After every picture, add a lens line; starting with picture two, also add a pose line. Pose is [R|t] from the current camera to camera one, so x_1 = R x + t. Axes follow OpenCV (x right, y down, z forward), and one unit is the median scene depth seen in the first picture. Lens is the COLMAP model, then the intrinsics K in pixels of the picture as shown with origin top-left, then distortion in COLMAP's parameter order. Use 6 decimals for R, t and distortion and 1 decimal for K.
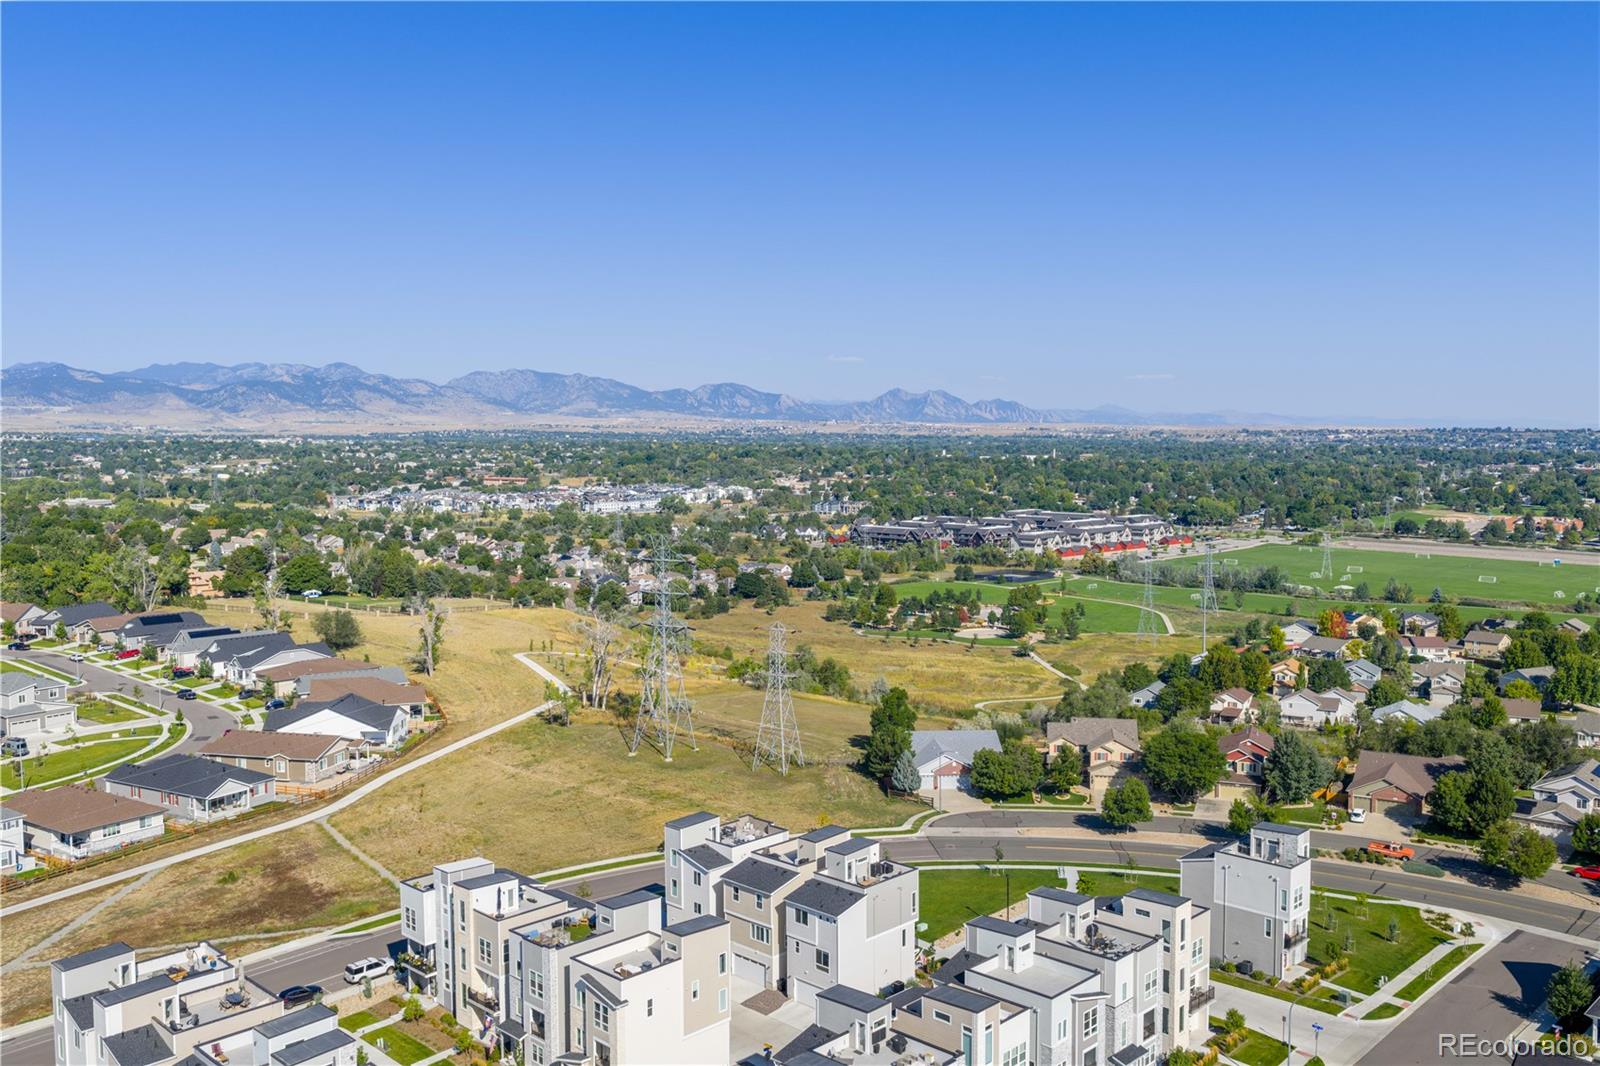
lens RADIAL K [[1313.0, 0, 815.3], [0, 1313.0, 531.0], [0, 0, 1]] dist [0.012822, -0.039170]
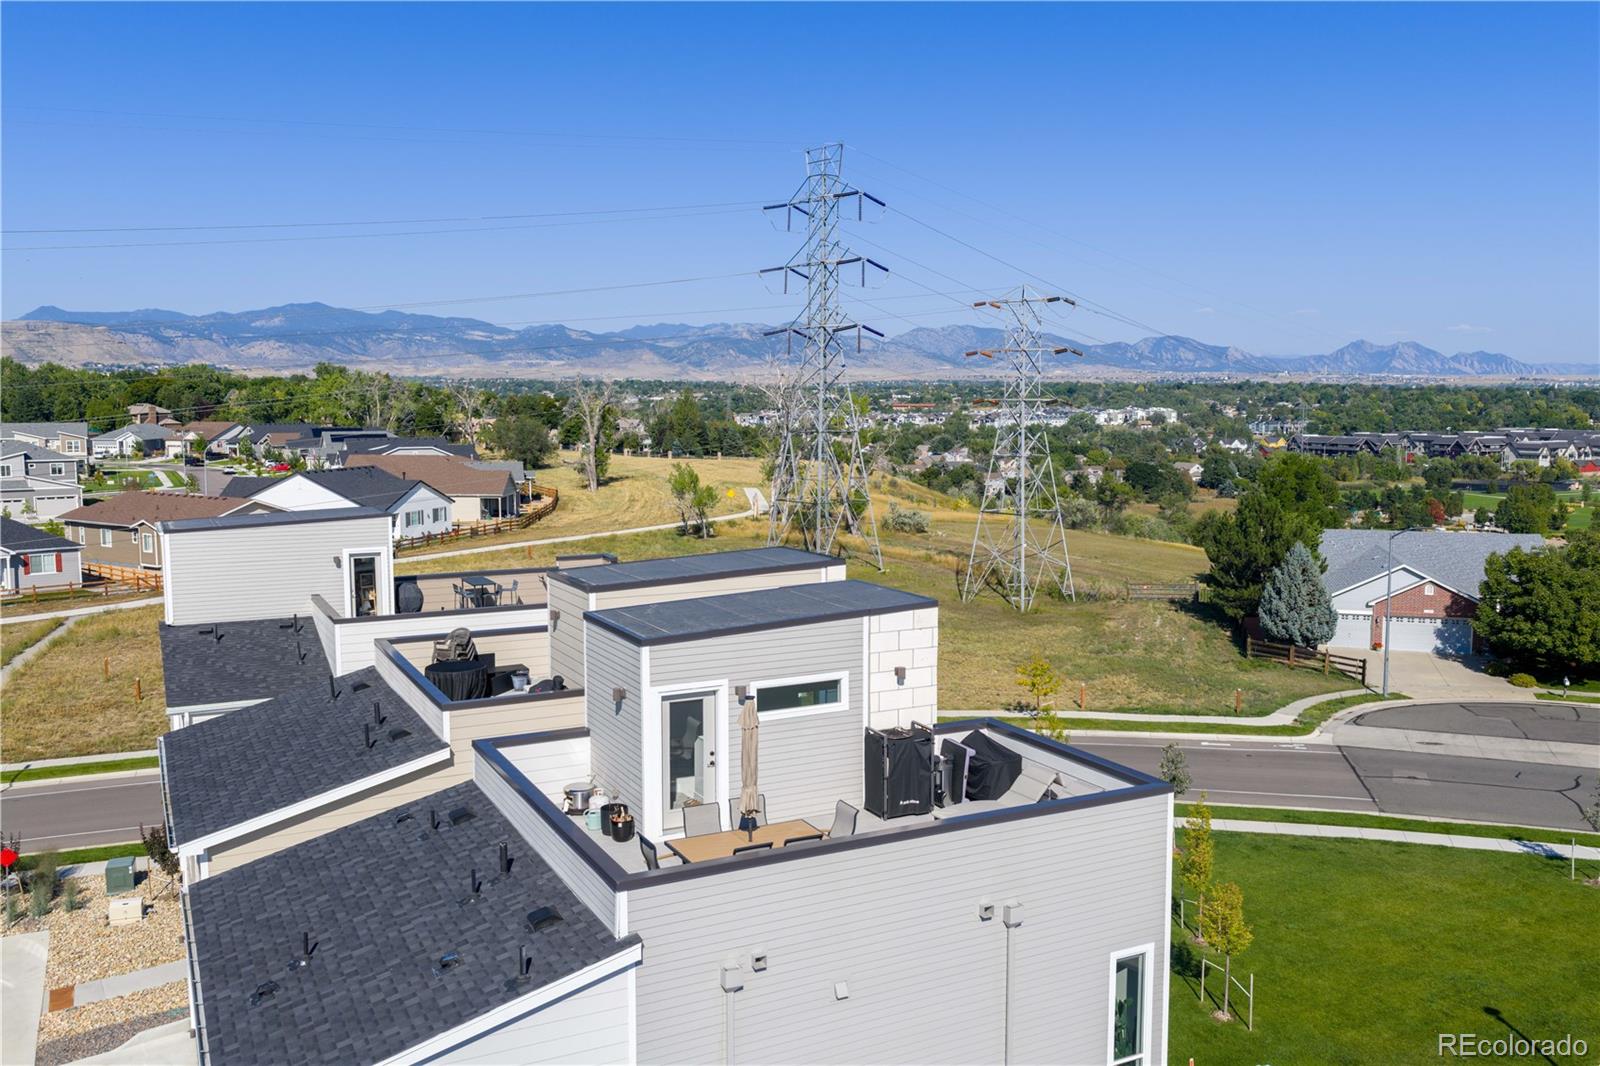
lens RADIAL K [[1313.0, 0, 815.3], [0, 1313.0, 531.0], [0, 0, 1]] dist [0.012822, -0.039170]
pose [[0.946722, 0.037677, -0.319839, 0.029002], [-0.026540, 0.998882, 0.039111, 0.076234], [0.320955, -0.028539, 0.946664, 0.289708]]
